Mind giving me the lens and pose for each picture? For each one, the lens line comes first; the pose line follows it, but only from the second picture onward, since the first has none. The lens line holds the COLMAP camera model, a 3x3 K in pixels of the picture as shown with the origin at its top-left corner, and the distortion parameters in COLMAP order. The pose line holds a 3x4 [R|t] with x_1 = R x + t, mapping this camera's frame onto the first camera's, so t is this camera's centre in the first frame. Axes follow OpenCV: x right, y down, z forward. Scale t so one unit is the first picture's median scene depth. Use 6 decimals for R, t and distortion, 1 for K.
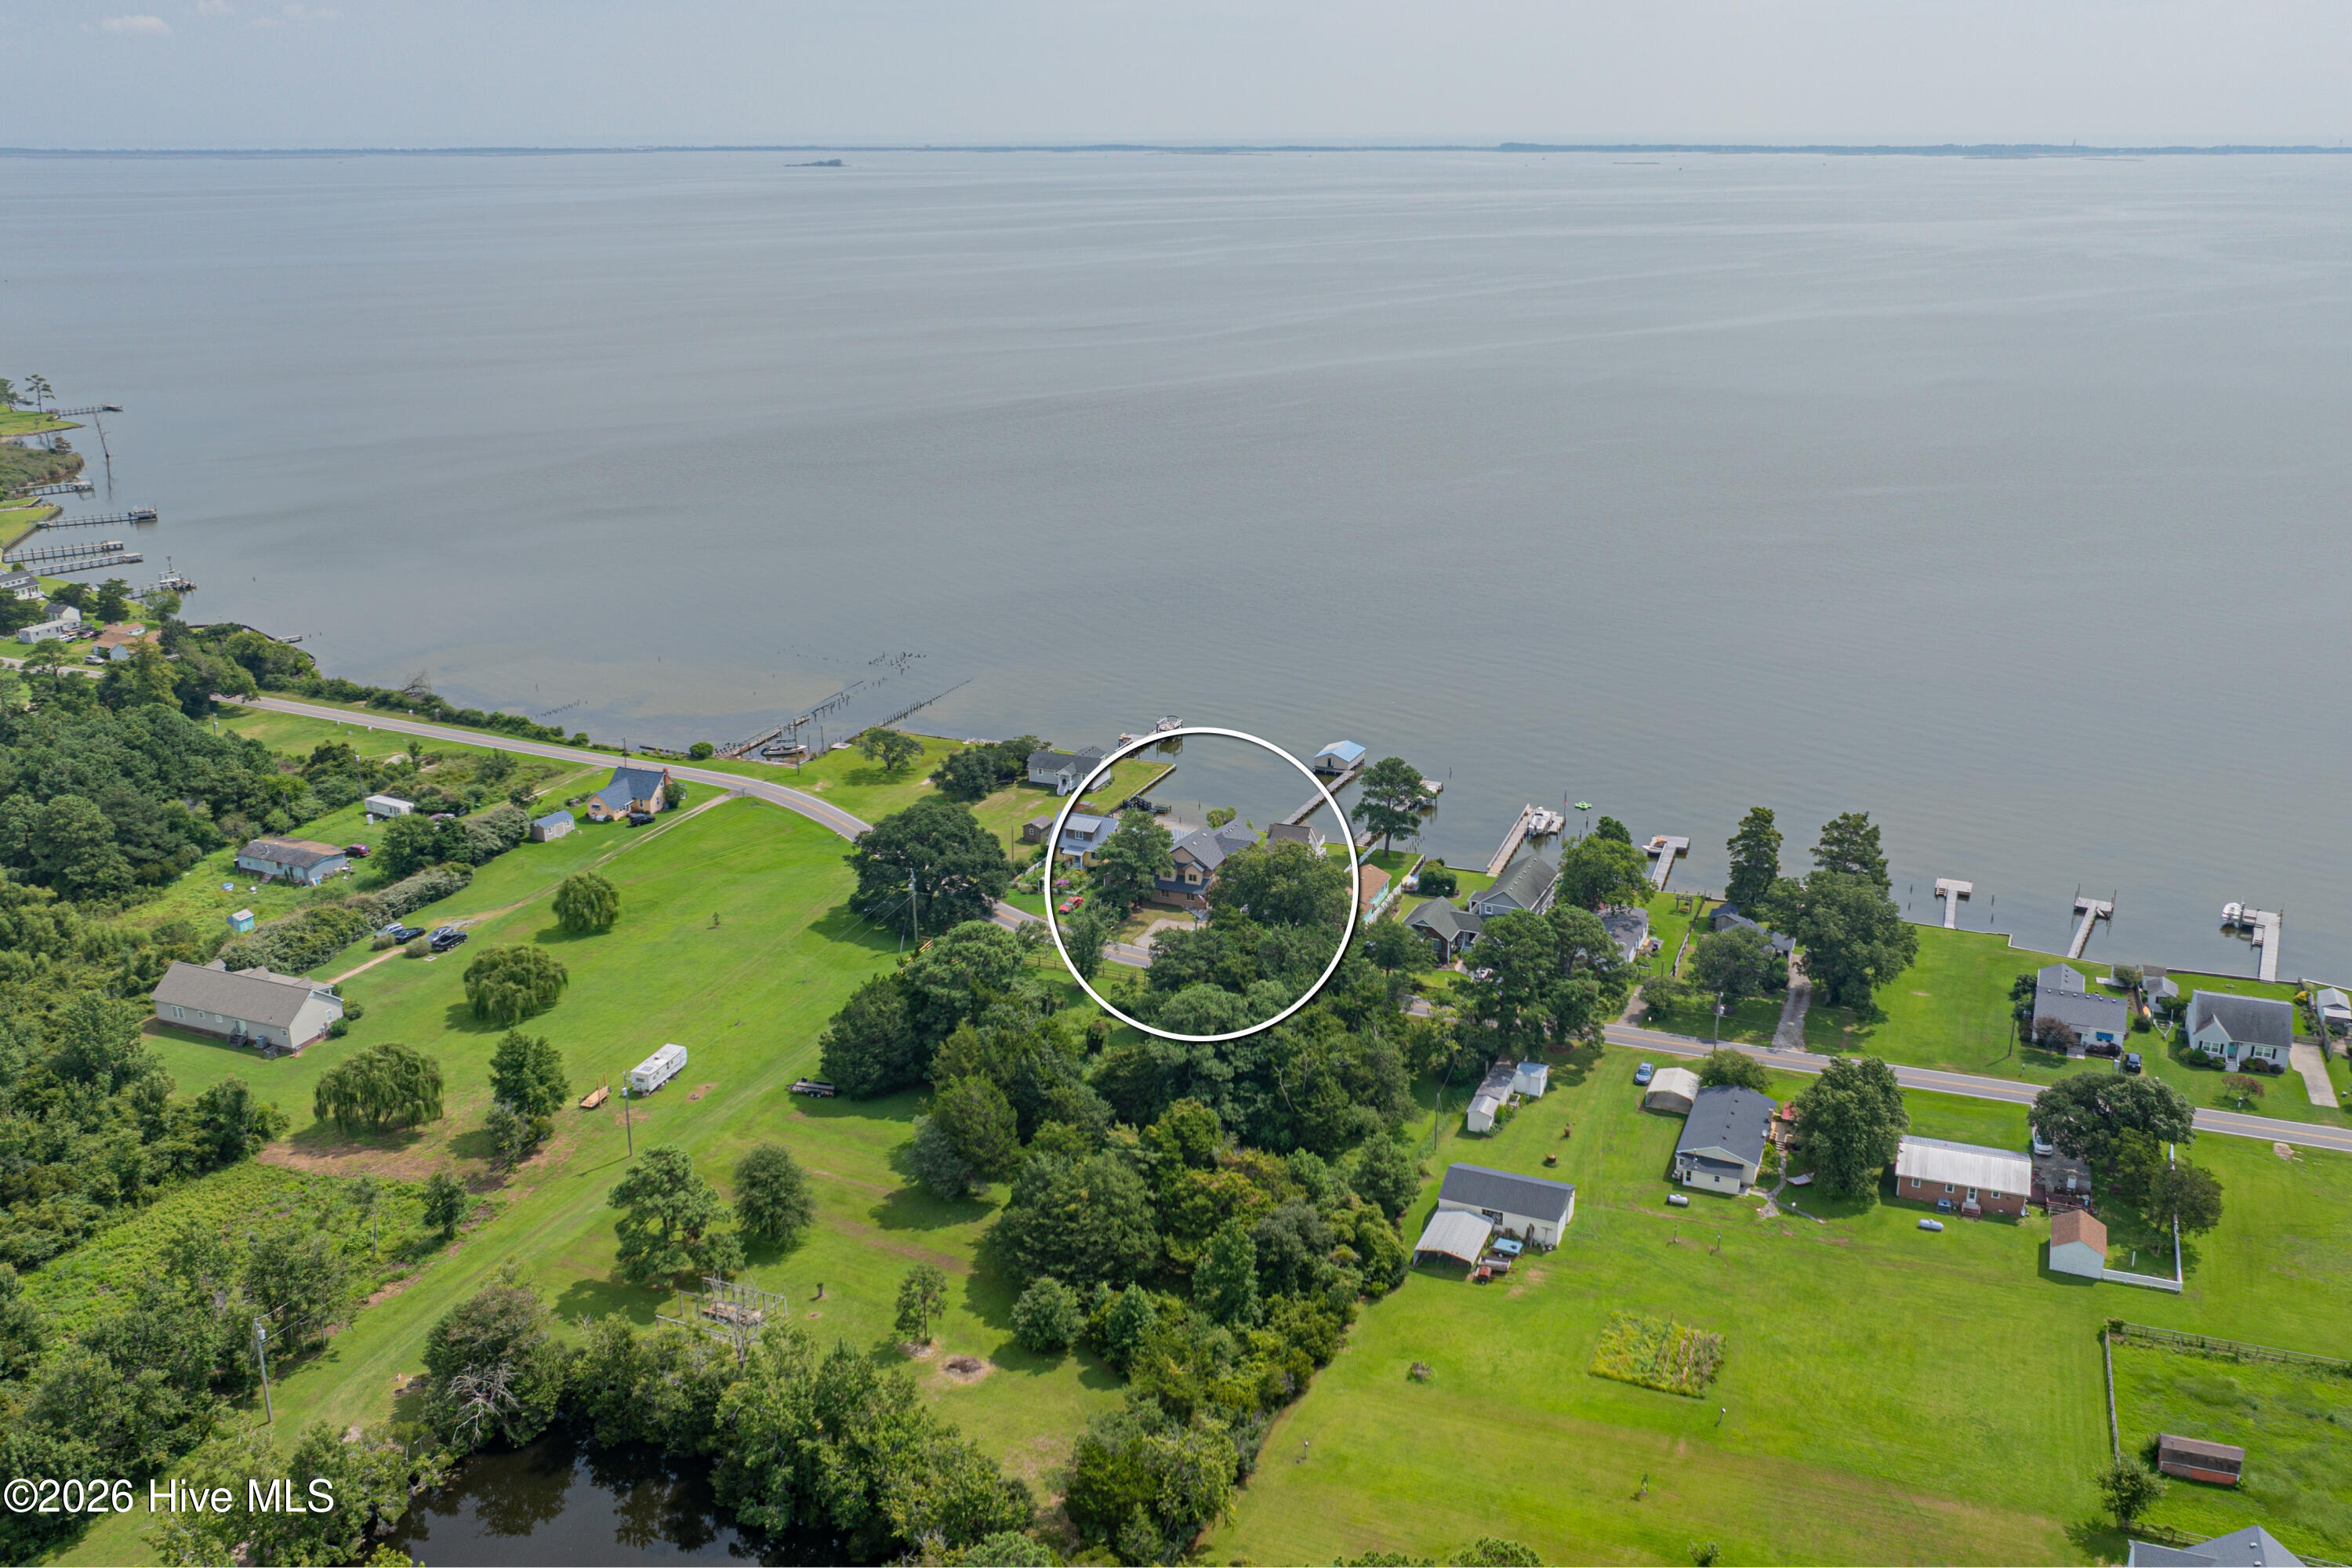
lens RADIAL K [[2028.6, 0, 1176.0], [0, 2028.6, 784.0], [0, 0, 1]] dist [-0.002344, -0.000830]
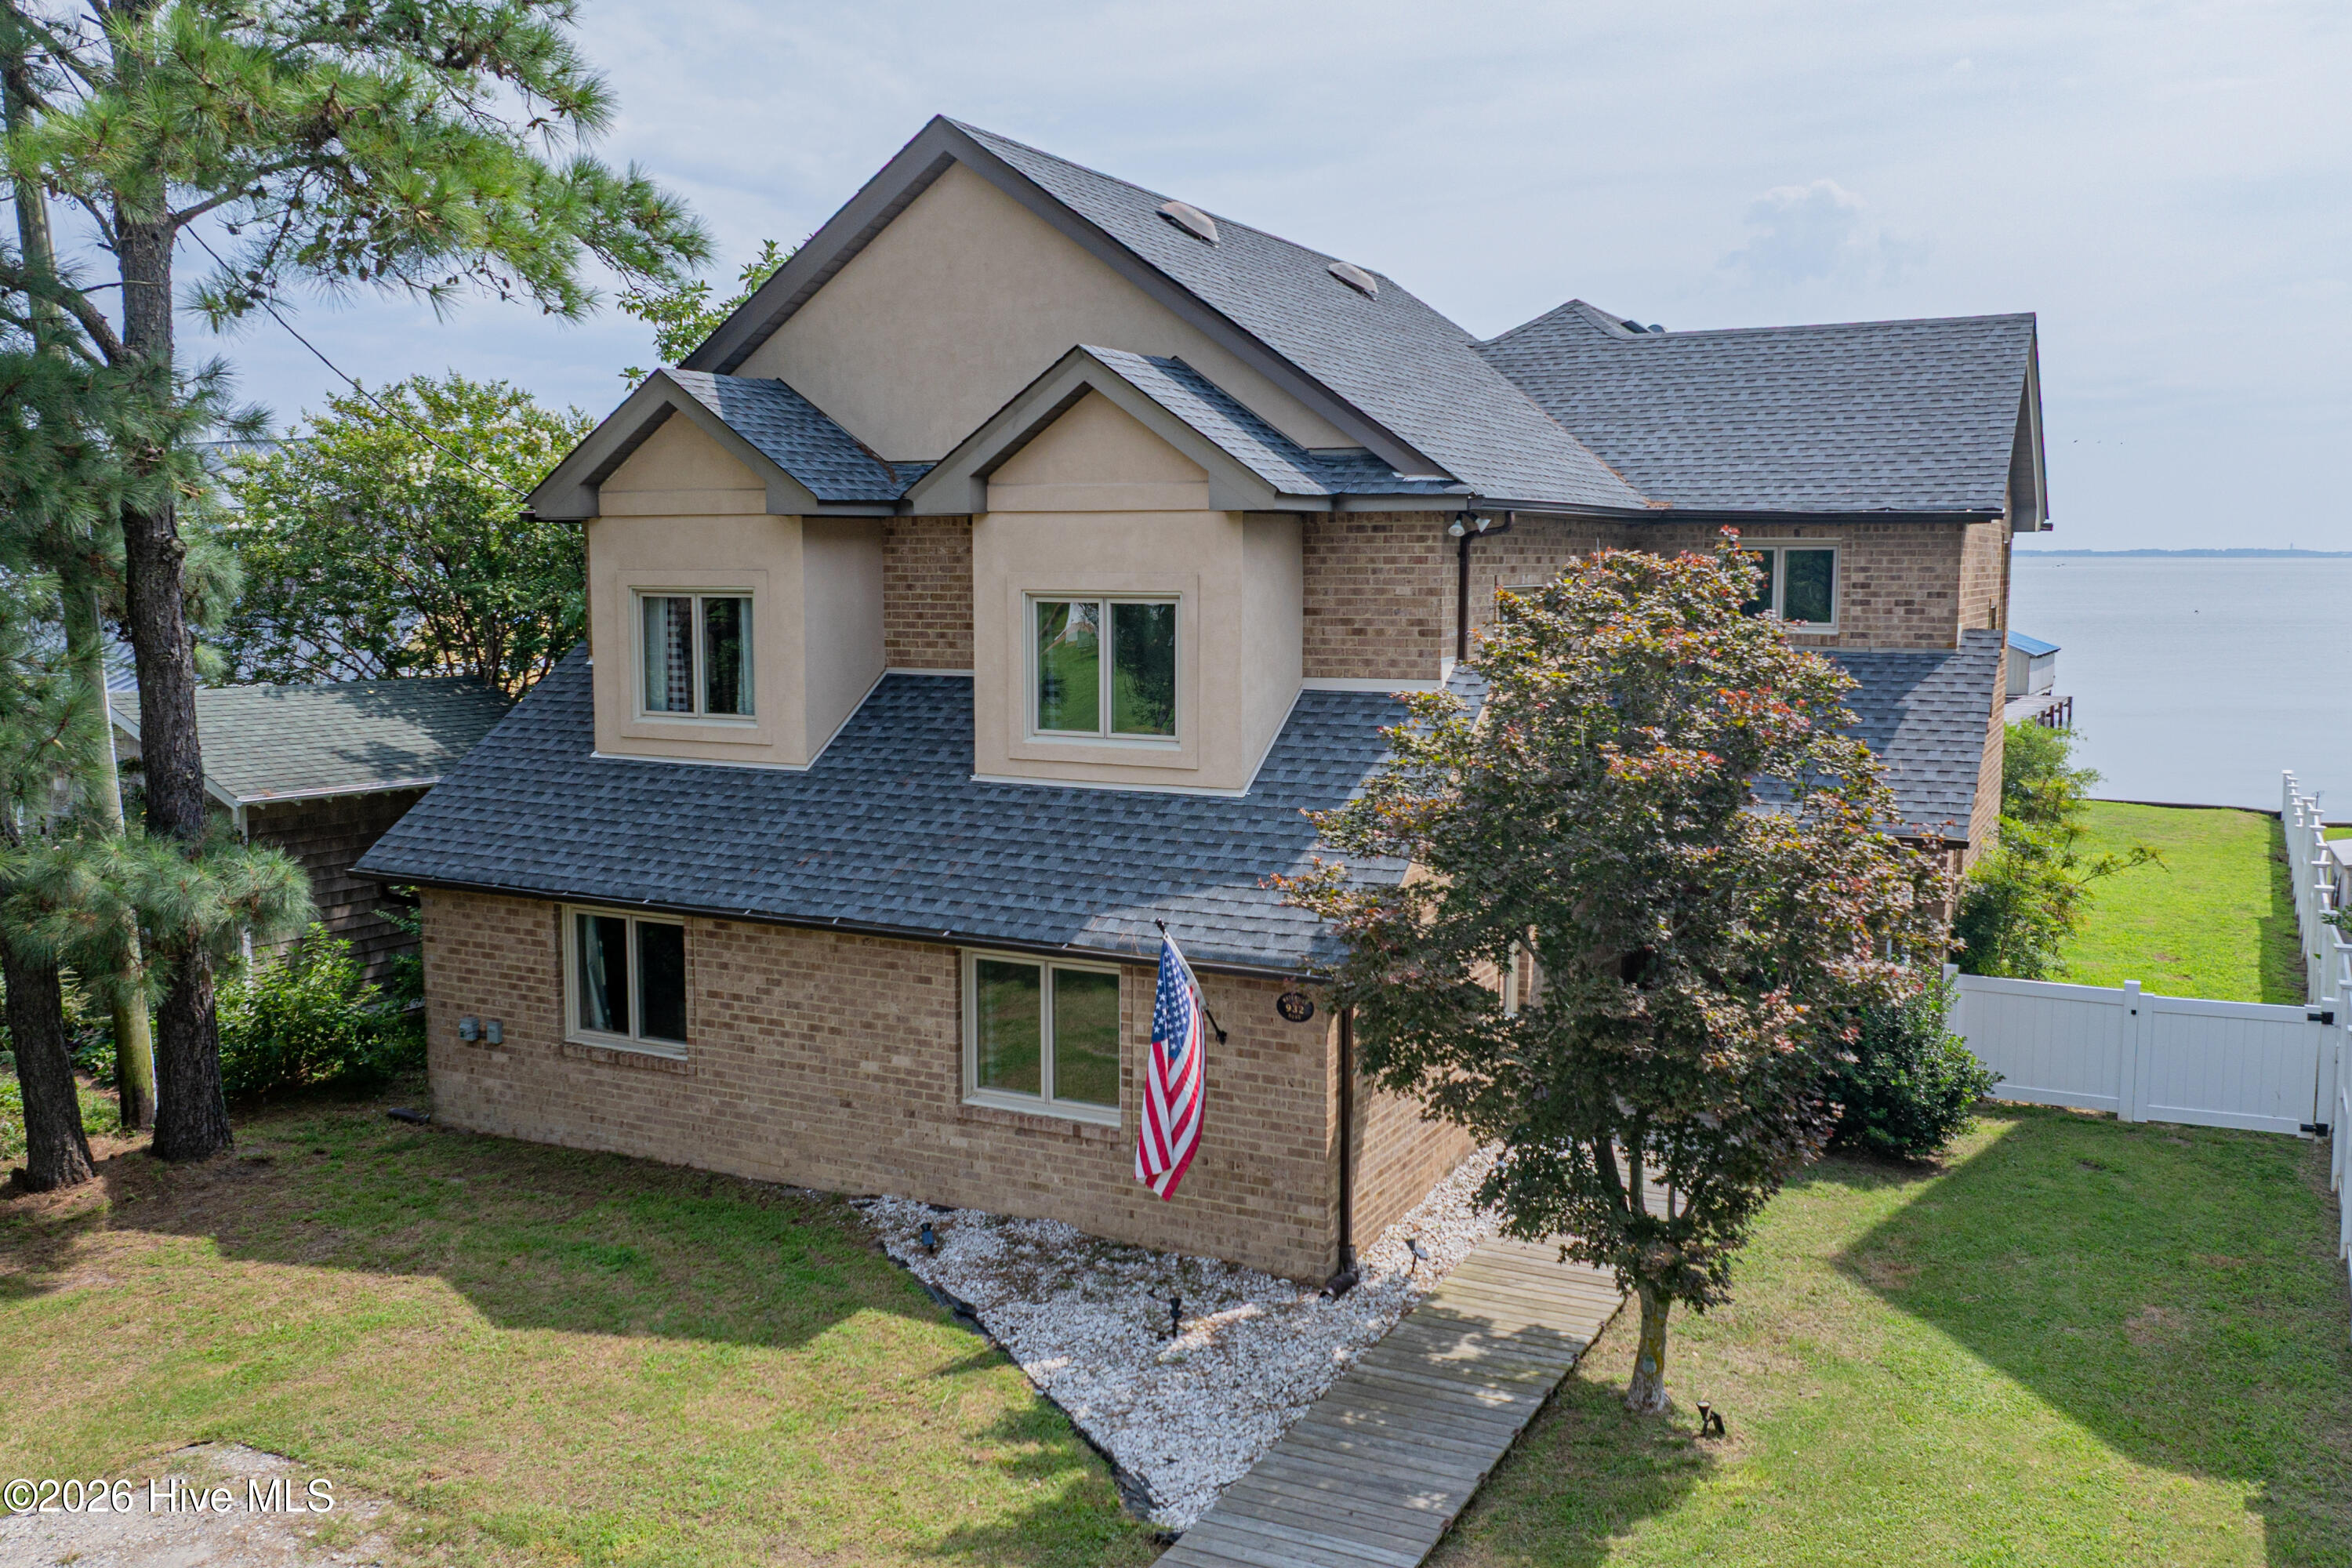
lens RADIAL K [[2028.6, 0, 1176.0], [0, 2028.6, 784.0], [0, 0, 1]] dist [-0.002344, -0.000830]
pose [[0.996427, 0.026989, -0.080032, 0.013596], [-0.042465, 0.979179, -0.198508, 0.056546], [0.073008, 0.201197, 0.976826, 0.898012]]
